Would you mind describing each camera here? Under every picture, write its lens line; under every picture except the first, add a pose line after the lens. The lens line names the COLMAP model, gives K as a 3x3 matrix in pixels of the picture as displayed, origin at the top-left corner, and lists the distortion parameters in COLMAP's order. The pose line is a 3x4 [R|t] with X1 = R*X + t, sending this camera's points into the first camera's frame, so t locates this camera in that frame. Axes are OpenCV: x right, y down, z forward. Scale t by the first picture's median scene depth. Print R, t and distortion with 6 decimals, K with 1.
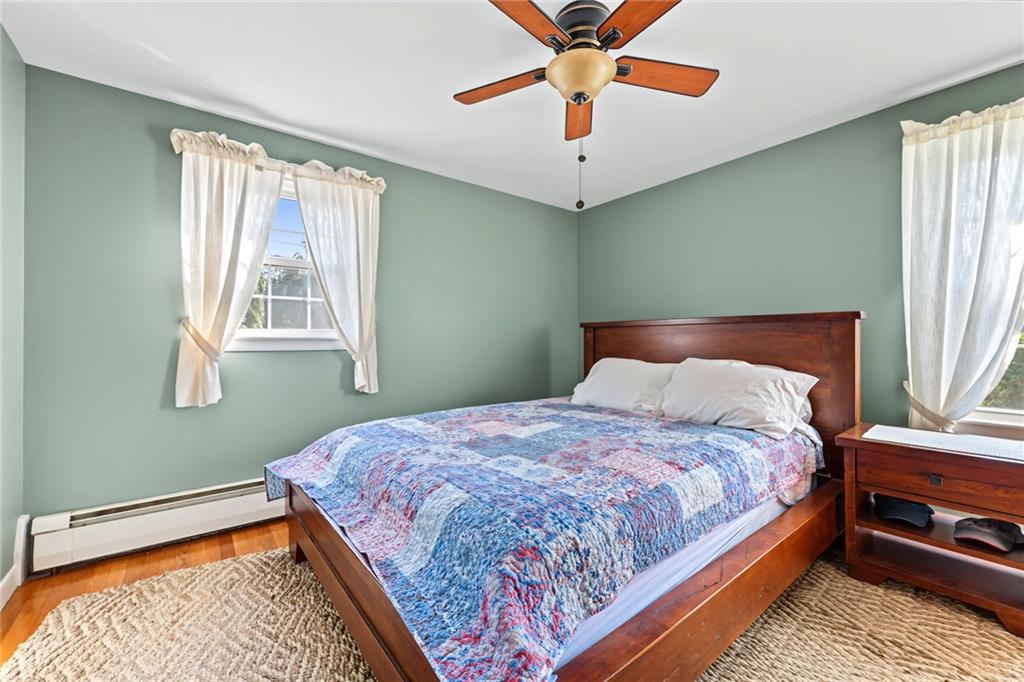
lens RADIAL K [[416.7, 0, 514.5], [0, 416.7, 343.9], [0, 0, 1]] dist [0.001517, -0.000226]
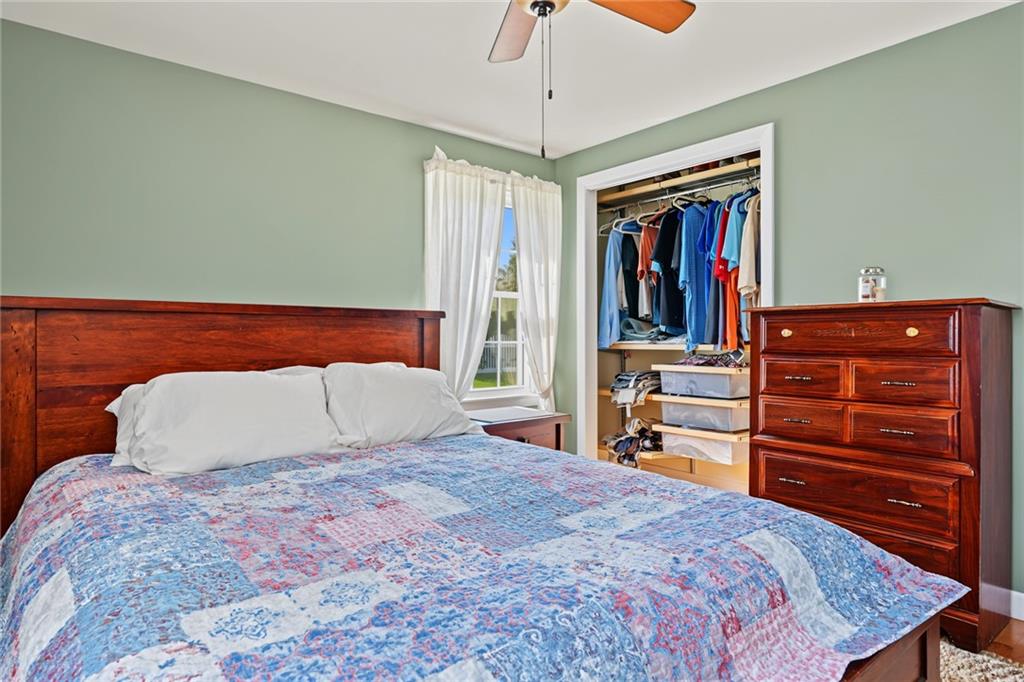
lens RADIAL K [[591.7, 0, 513.2], [0, 591.7, 339.4], [0, 0, 1]] dist [-0.001915, 0.000125]
pose [[-0.027880, 0.000757, 0.999611, -0.707162], [0.009264, 0.999957, -0.000499, -0.003555], [-0.999568, 0.009246, -0.027886, 0.866055]]
